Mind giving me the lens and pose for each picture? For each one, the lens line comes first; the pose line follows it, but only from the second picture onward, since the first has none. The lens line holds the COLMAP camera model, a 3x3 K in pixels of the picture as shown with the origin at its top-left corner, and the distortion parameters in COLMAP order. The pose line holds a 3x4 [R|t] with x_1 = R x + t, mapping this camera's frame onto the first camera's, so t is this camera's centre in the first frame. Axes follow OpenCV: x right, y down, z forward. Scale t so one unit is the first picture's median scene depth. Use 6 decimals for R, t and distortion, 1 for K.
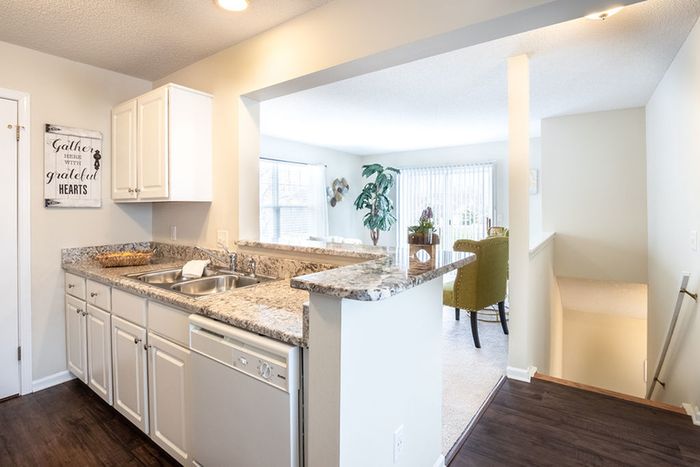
lens RADIAL K [[339.2, 0, 361.3], [0, 339.2, 209.1], [0, 0, 1]] dist [-0.012168, 0.000444]
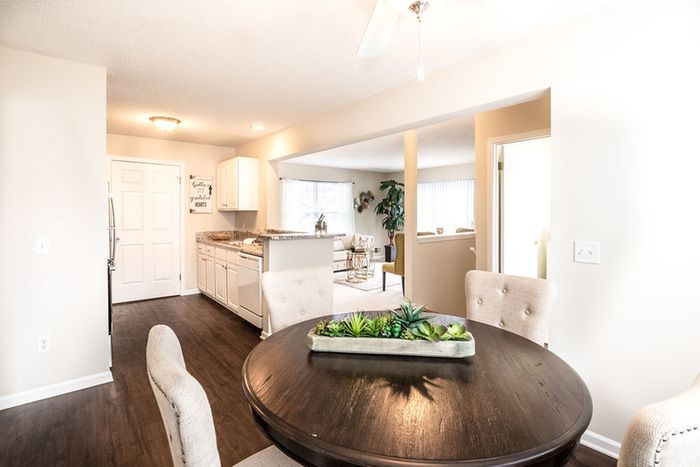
lens RADIAL K [[329.7, 0, 346.8], [0, 329.7, 215.9], [0, 0, 1]] dist [0.000840, 0.000045]
pose [[0.960863, 0.005240, -0.276973, 0.602278], [-0.003849, 0.999977, 0.005568, -0.001778], [0.276996, -0.004284, 0.960862, -0.740600]]
